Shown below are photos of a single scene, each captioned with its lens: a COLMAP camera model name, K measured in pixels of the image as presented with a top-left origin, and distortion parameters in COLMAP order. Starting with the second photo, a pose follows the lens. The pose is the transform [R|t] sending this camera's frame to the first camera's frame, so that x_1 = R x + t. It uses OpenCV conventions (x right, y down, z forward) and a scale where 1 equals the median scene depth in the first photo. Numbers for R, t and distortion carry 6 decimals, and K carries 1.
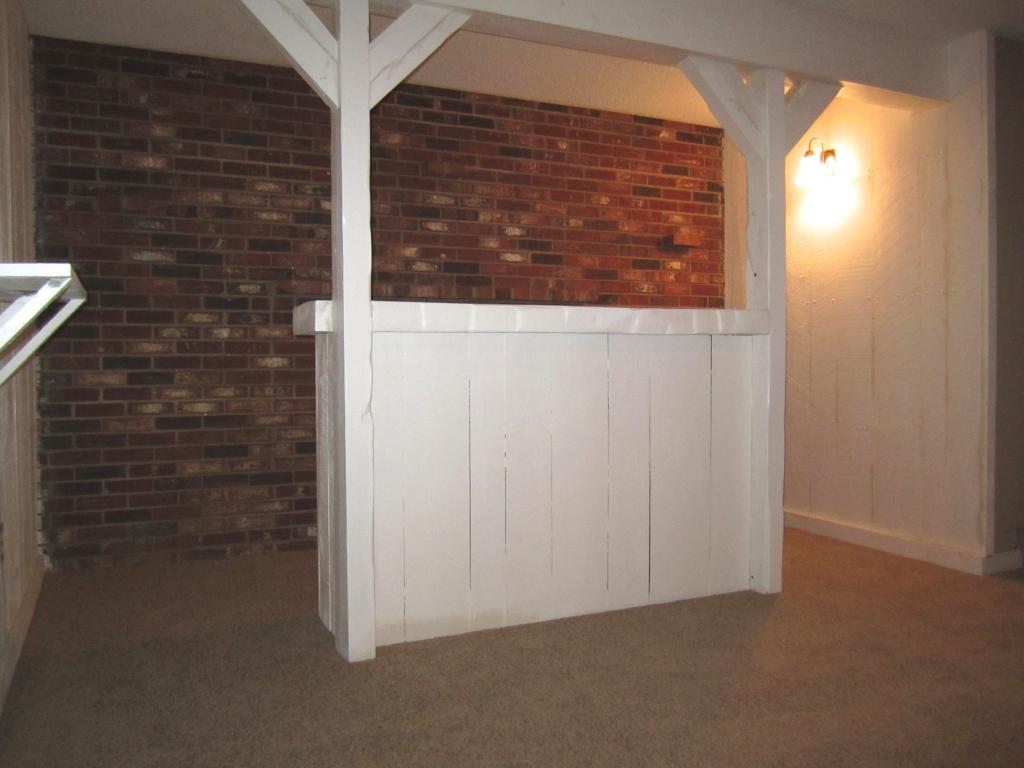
lens RADIAL K [[835.2, 0, 506.6], [0, 835.2, 387.5], [0, 0, 1]] dist [-0.067856, 0.024690]
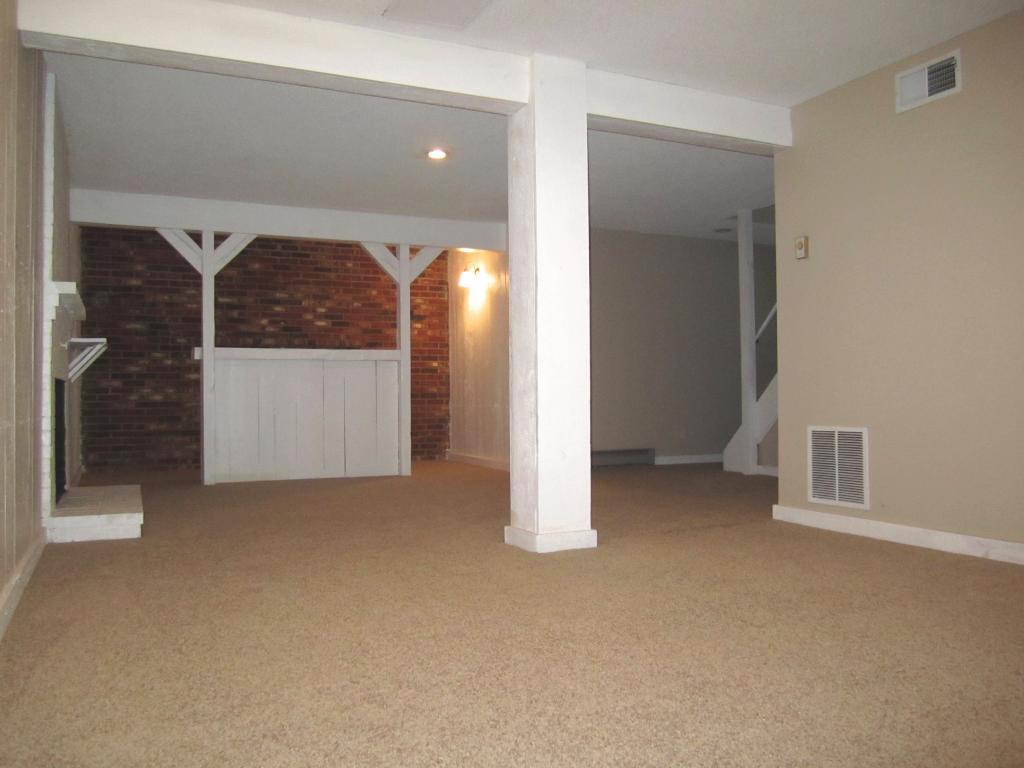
lens RADIAL K [[835.2, 0, 506.6], [0, 835.2, 387.5], [0, 0, 1]] dist [-0.067856, 0.024690]
pose [[0.999984, -0.004791, 0.002995, 0.494925], [0.004929, 0.998848, -0.047740, 0.100113], [-0.002763, 0.047754, 0.998855, -1.062088]]
